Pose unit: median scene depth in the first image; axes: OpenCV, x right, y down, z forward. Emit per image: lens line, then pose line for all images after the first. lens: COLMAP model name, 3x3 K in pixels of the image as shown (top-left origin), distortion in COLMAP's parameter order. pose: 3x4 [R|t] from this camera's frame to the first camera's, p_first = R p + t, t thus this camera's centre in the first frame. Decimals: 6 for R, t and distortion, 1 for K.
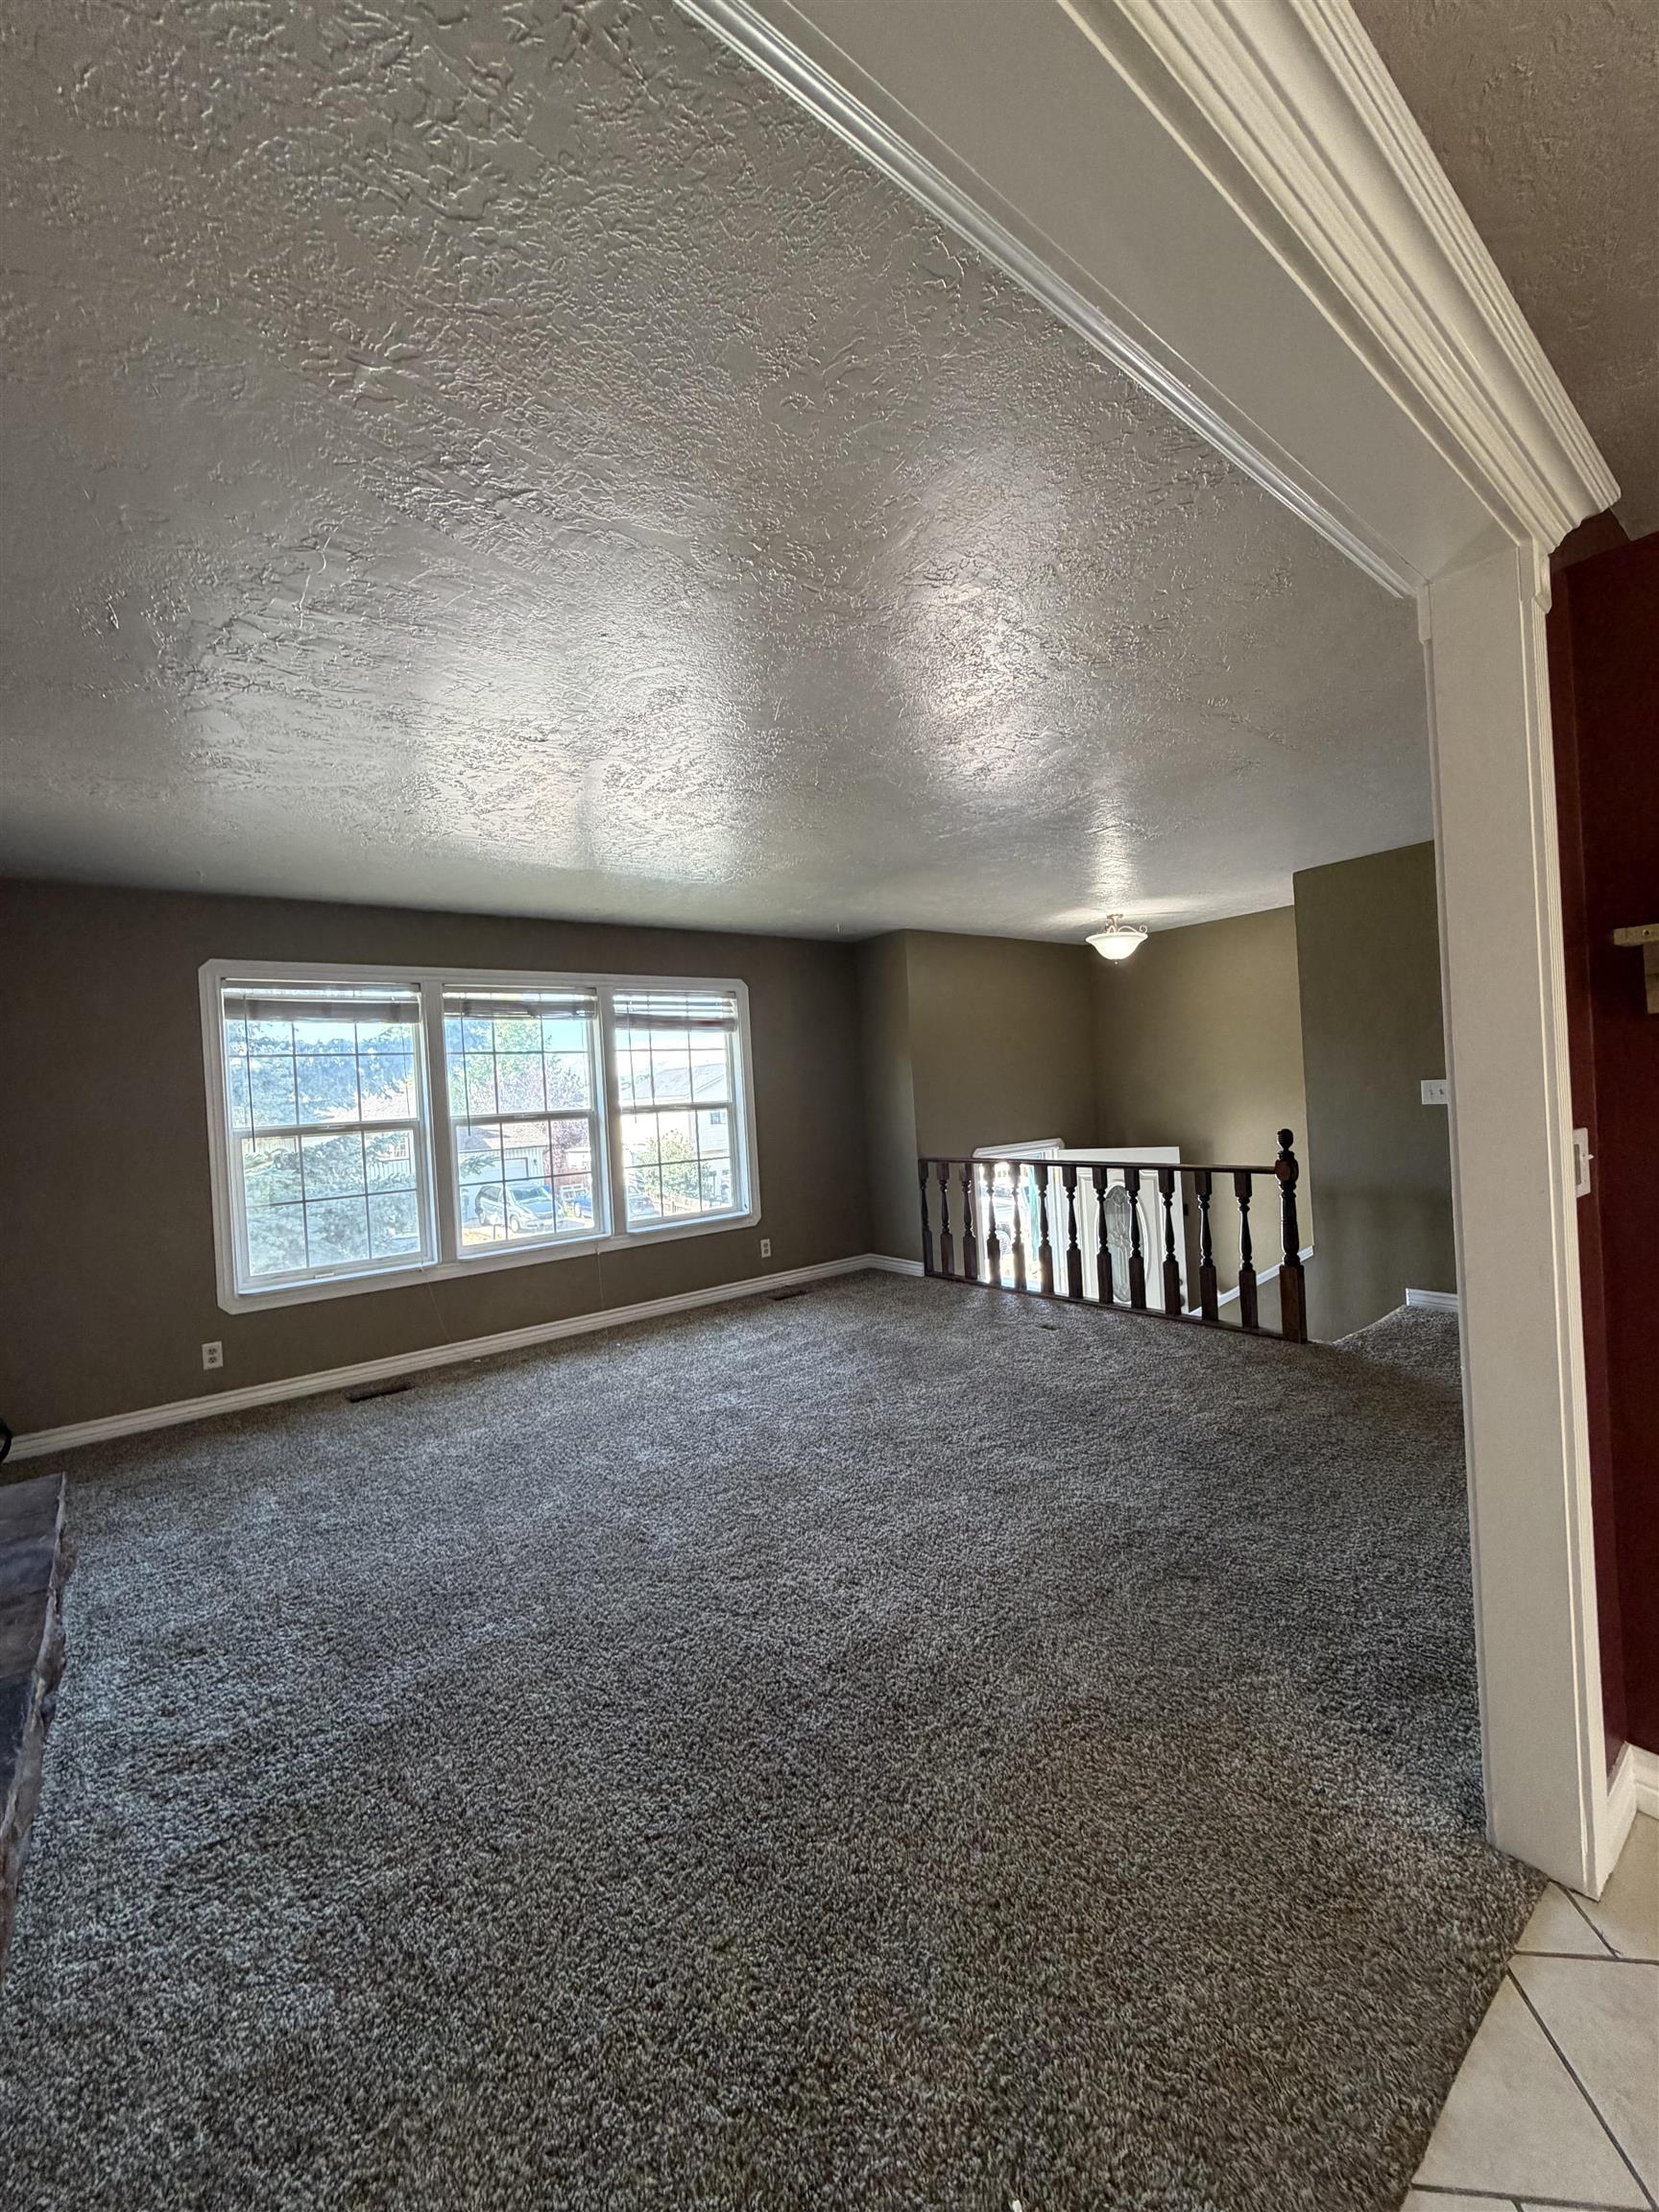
lens RADIAL K [[891.4, 0, 828.5], [0, 891.4, 1098.6], [0, 0, 1]] dist [0.018915, 0.000556]
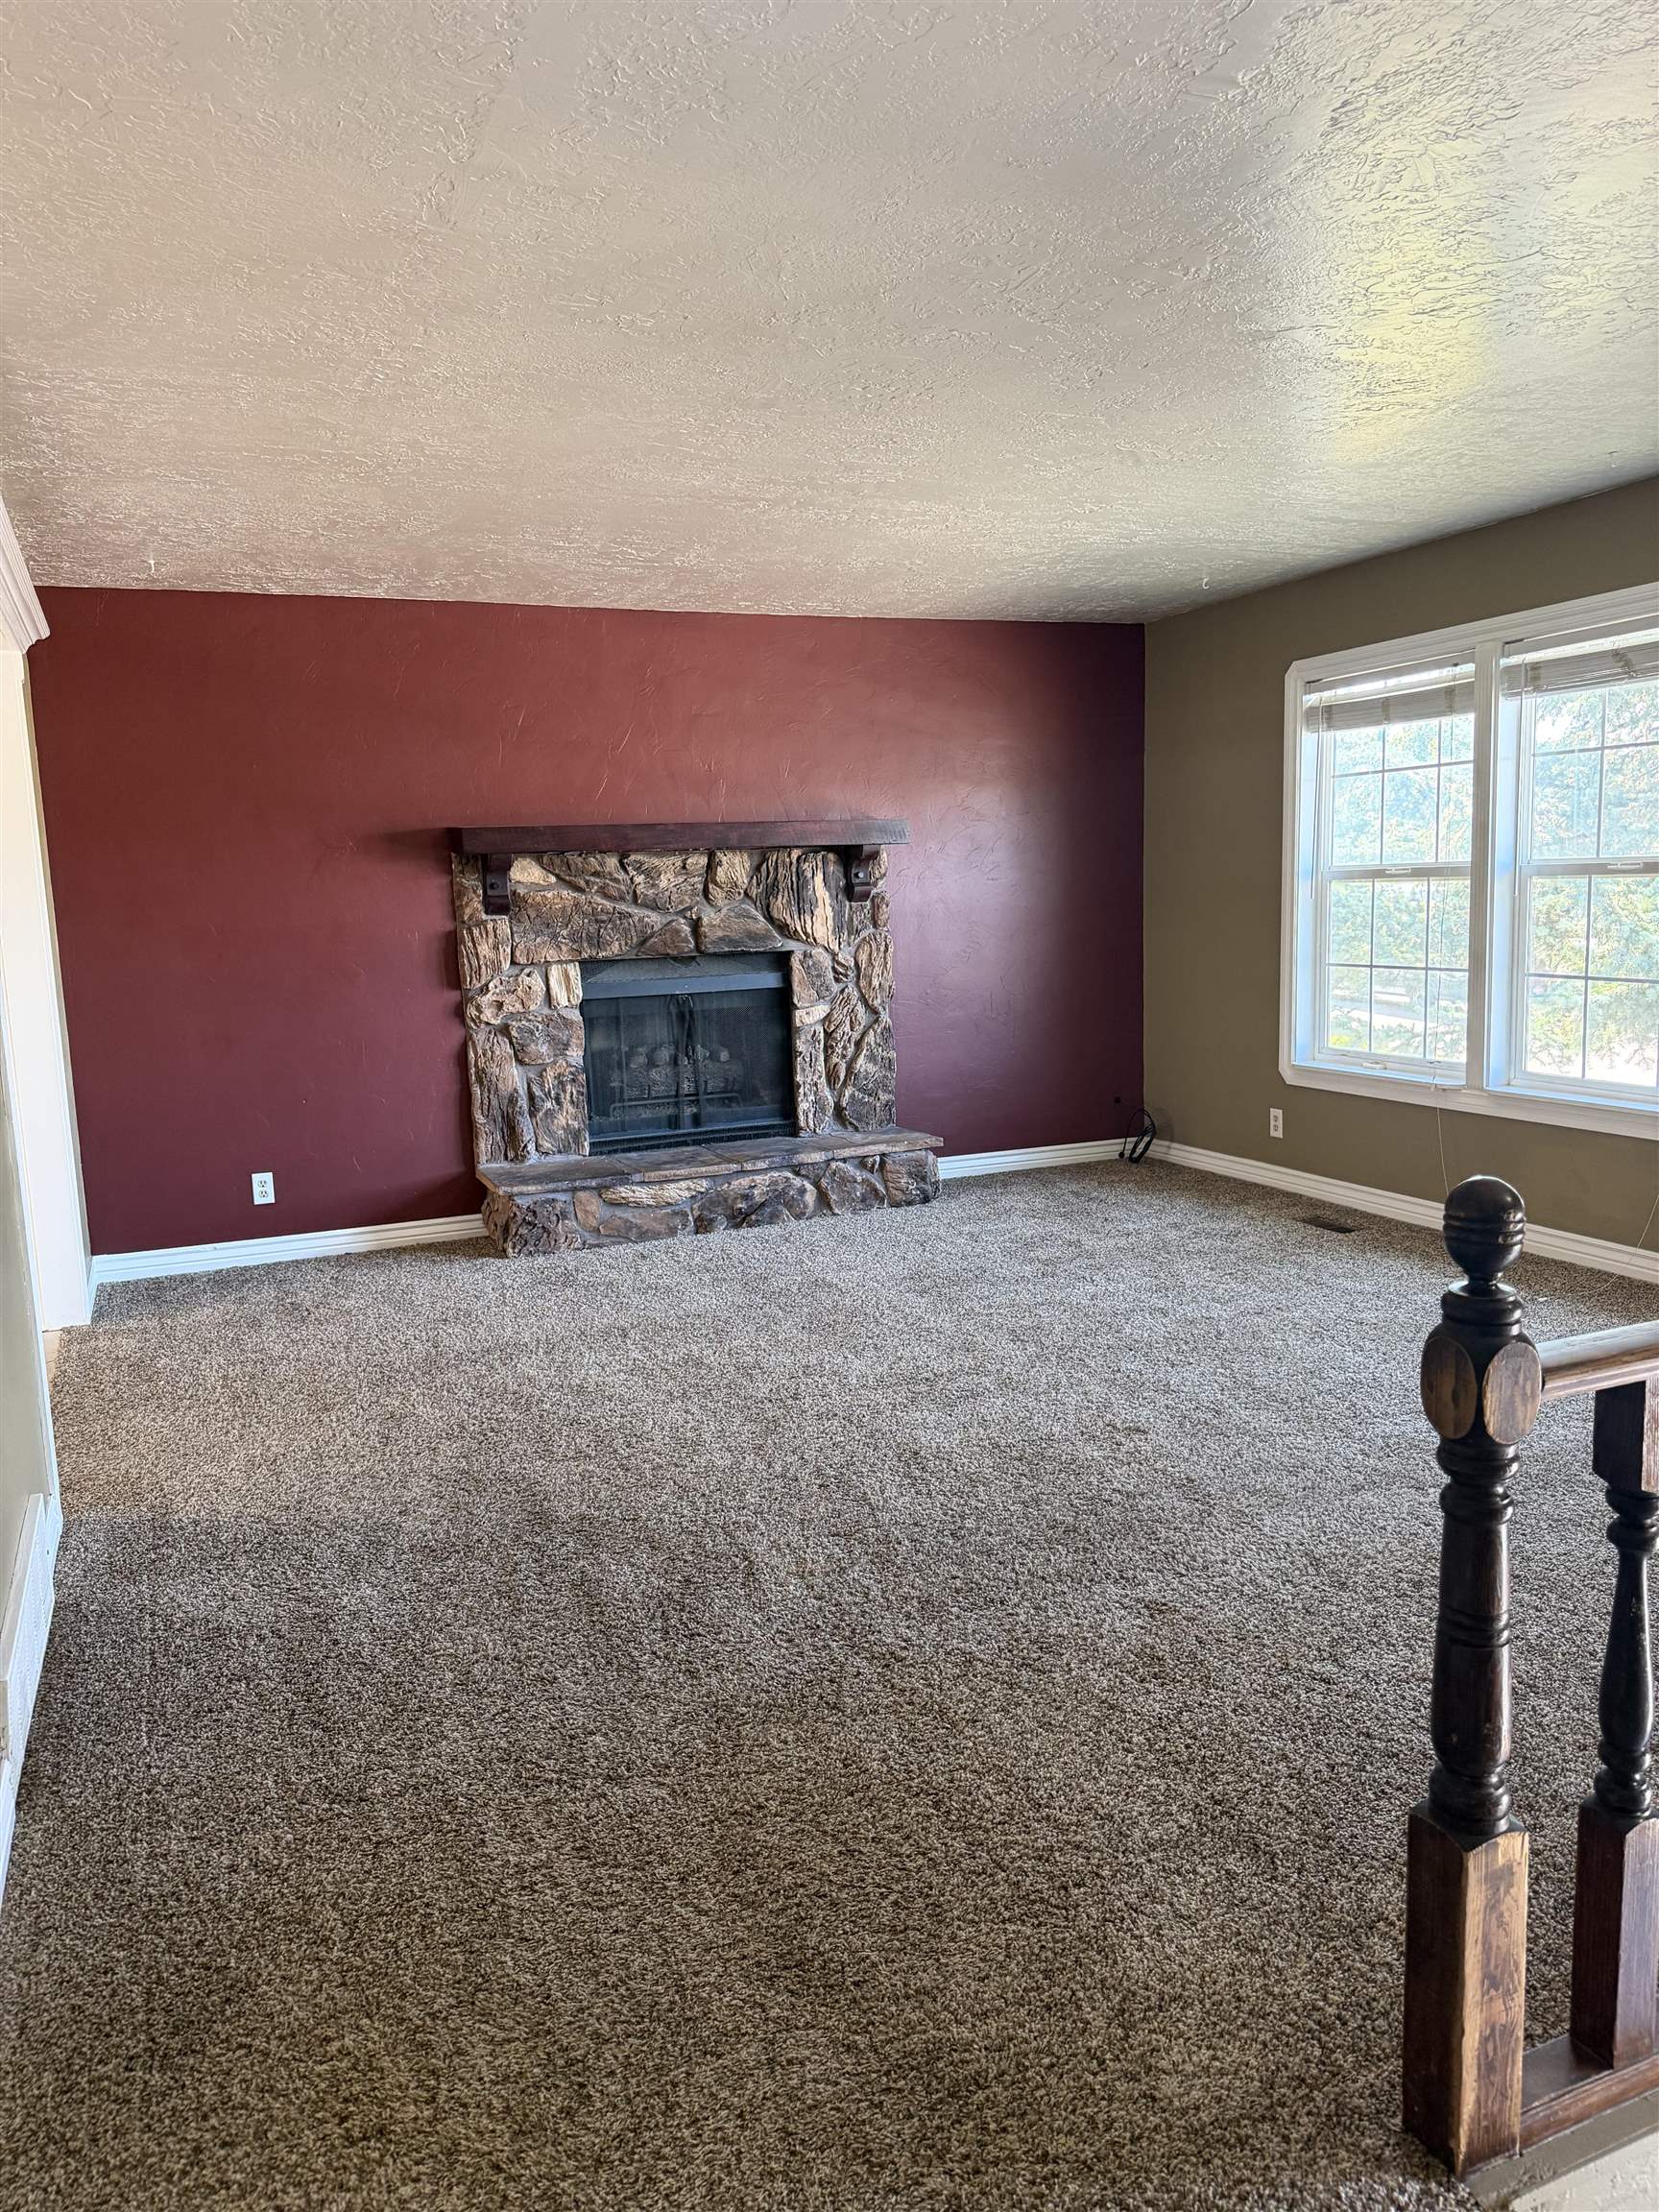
lens RADIAL K [[1571.4, 0, 831.2], [0, 1571.4, 1108.9], [0, 0, 1]] dist [0.047939, -0.029899]
pose [[-0.264659, 0.202015, -0.942945, 0.857465], [0.037978, 0.979237, 0.199131, -0.054263], [0.963594, 0.016891, -0.266836, 0.937818]]
